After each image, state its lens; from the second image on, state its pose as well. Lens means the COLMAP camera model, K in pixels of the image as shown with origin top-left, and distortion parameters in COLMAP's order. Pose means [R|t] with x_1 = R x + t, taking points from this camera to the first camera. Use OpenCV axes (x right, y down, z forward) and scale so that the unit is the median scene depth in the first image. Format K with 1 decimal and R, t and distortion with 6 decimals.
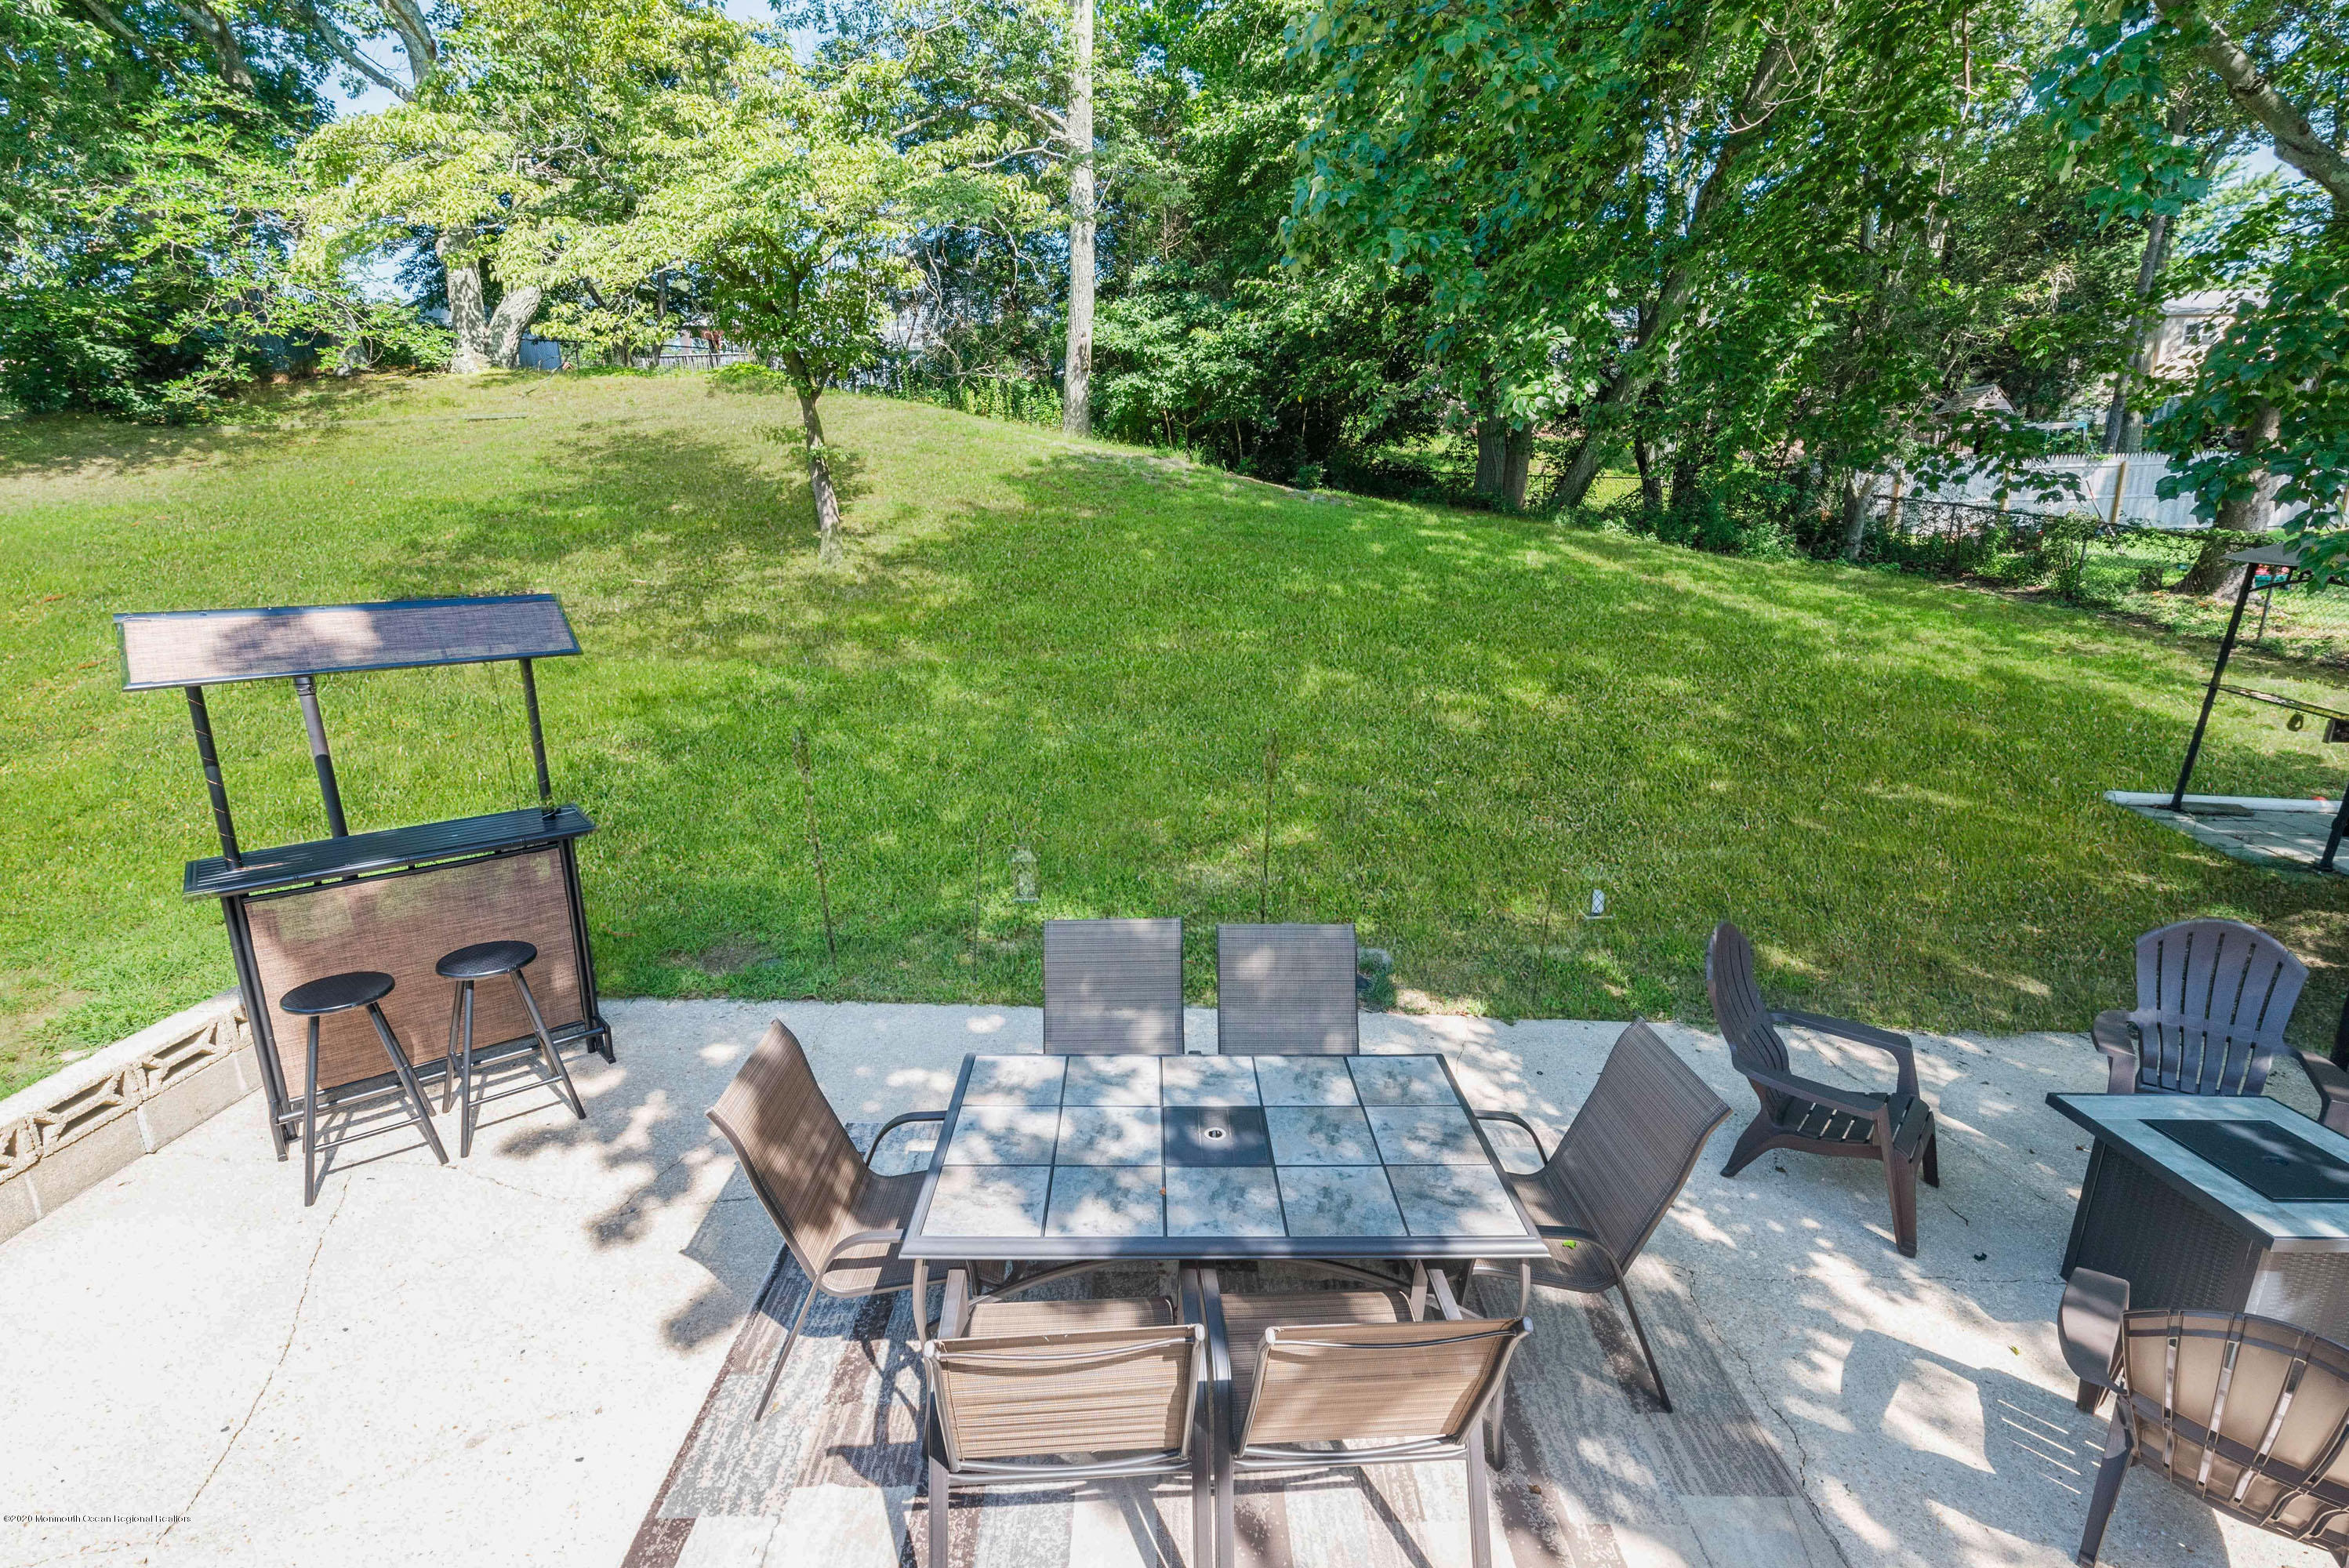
lens RADIAL K [[1013.4, 0, 1162.0], [0, 1013.4, 774.6], [0, 0, 1]] dist [0.001767, 0.000023]
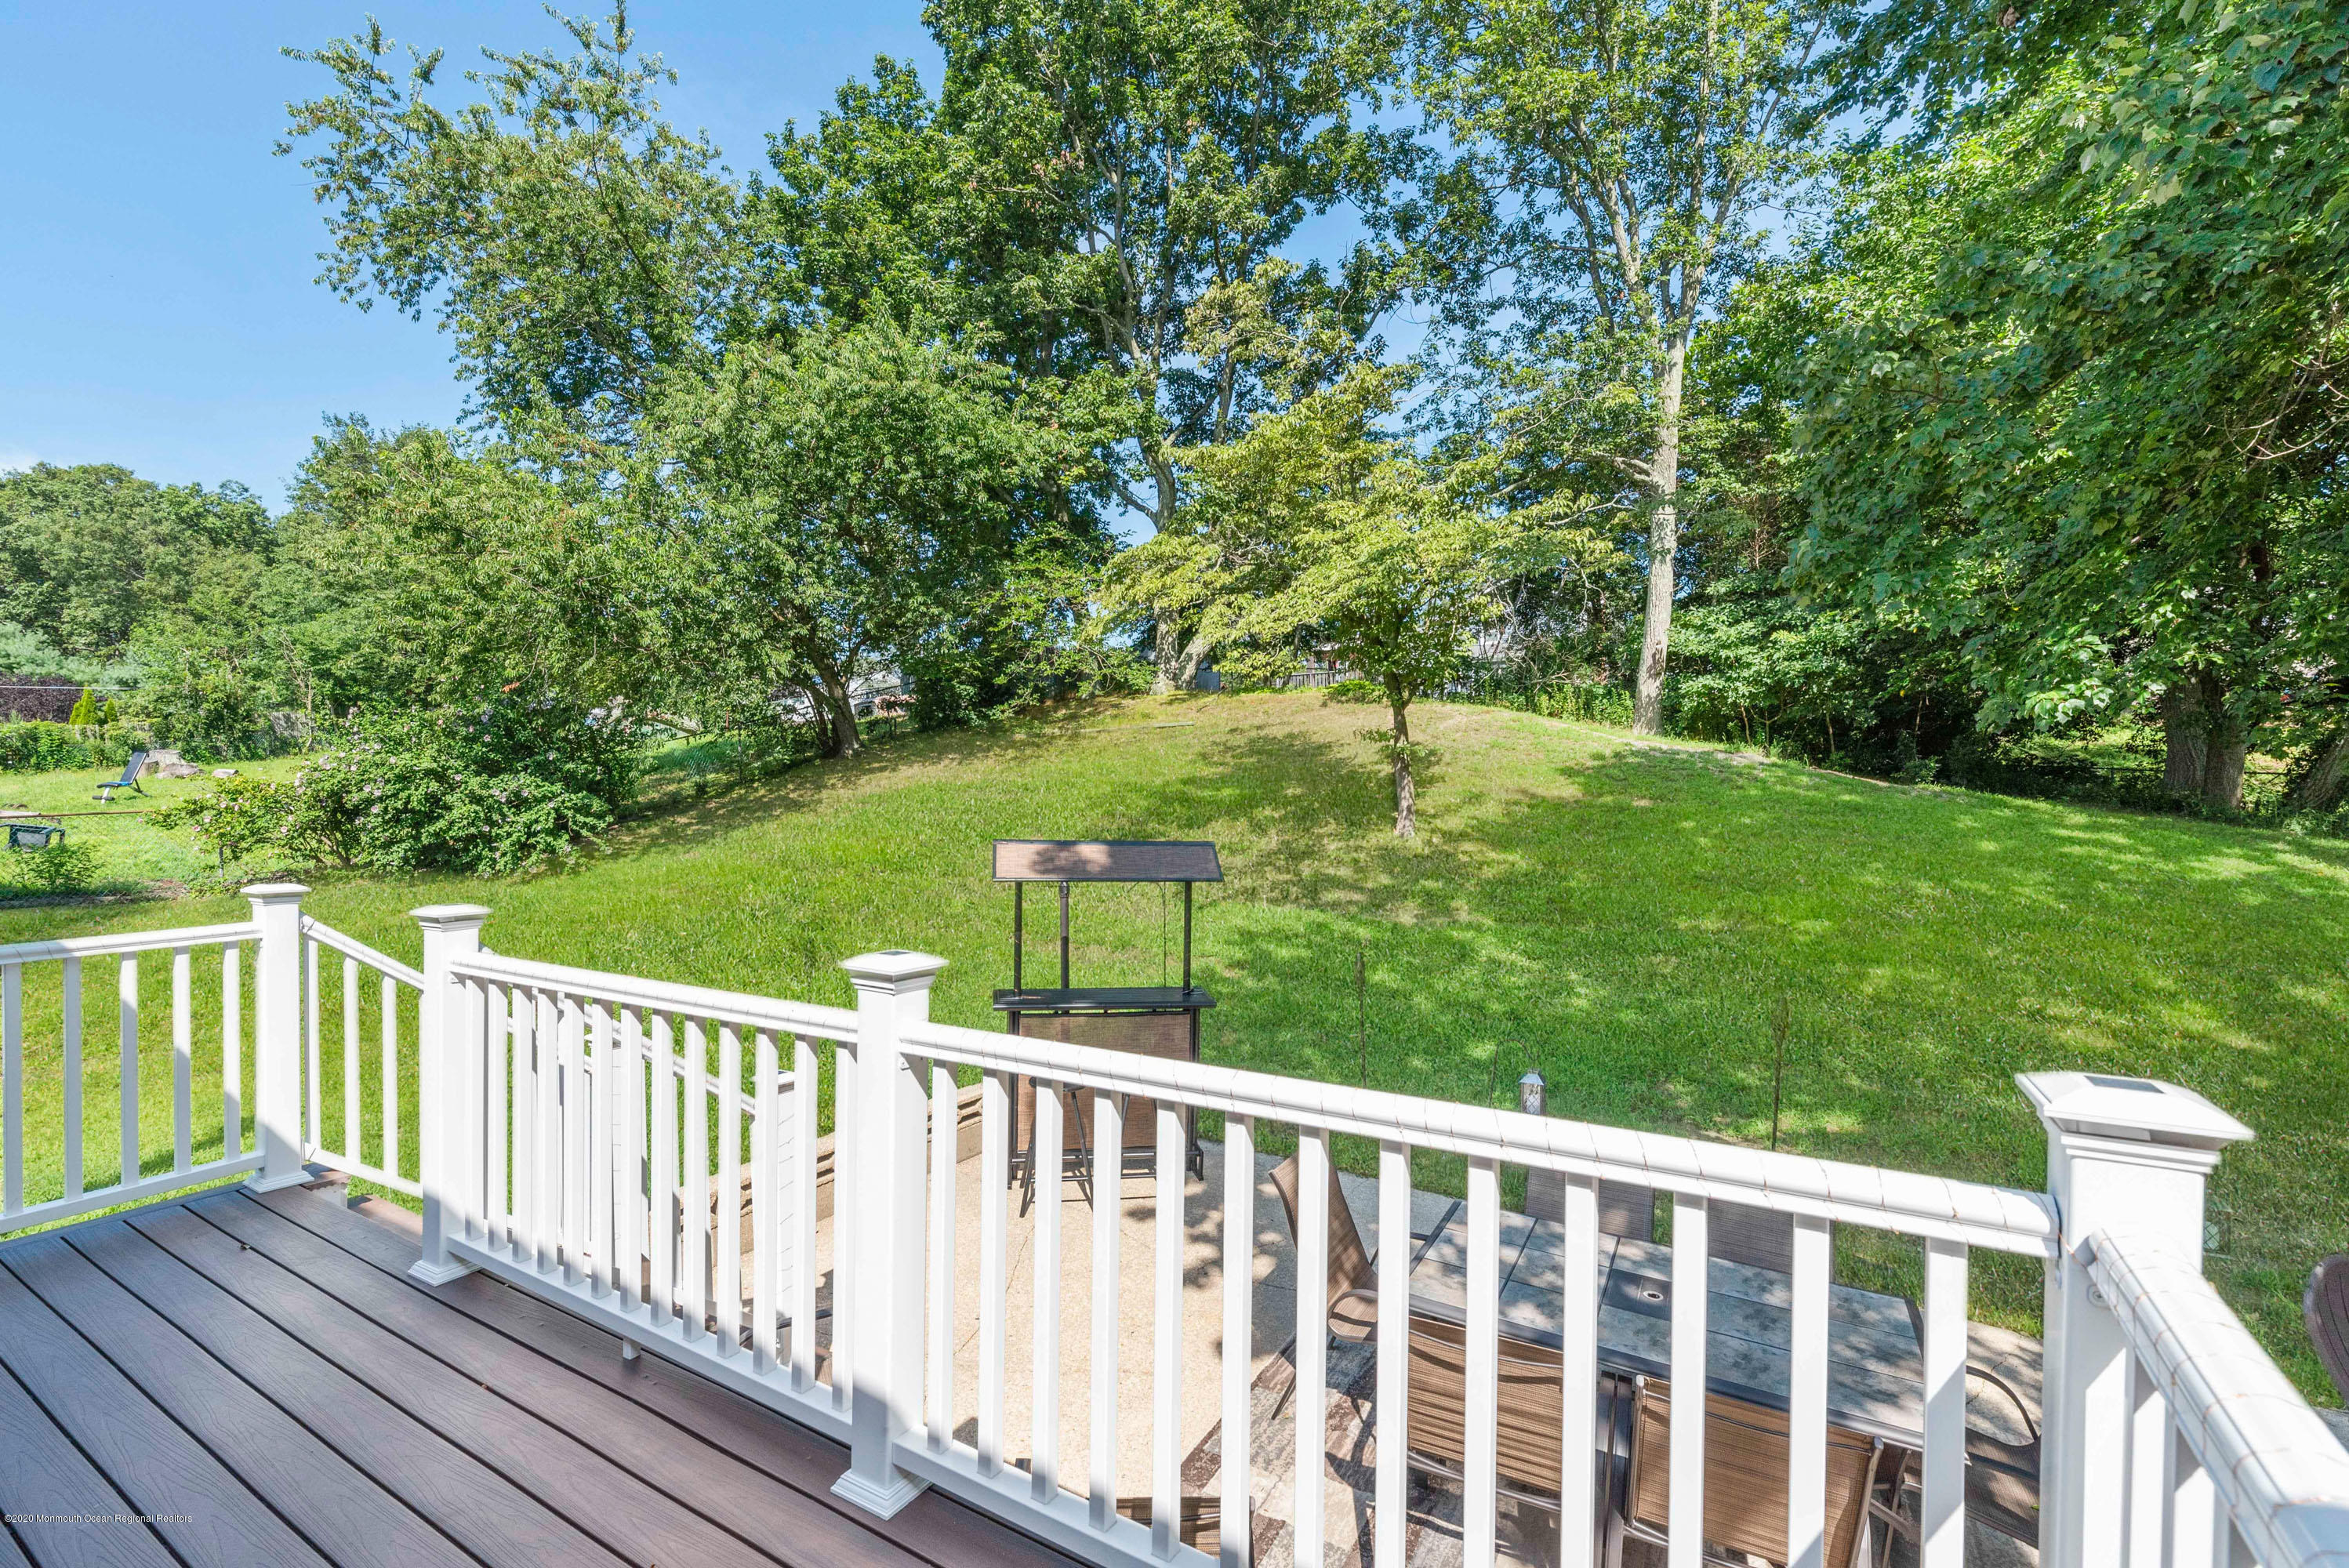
lens RADIAL K [[1013.4, 0, 1162.0], [0, 1013.4, 774.6], [0, 0, 1]] dist [0.001767, 0.000023]
pose [[0.850608, 0.009584, -0.525713, 0.045813], [-0.155311, 0.959801, -0.233797, 0.034031], [0.502339, 0.280518, 0.817903, -0.108786]]
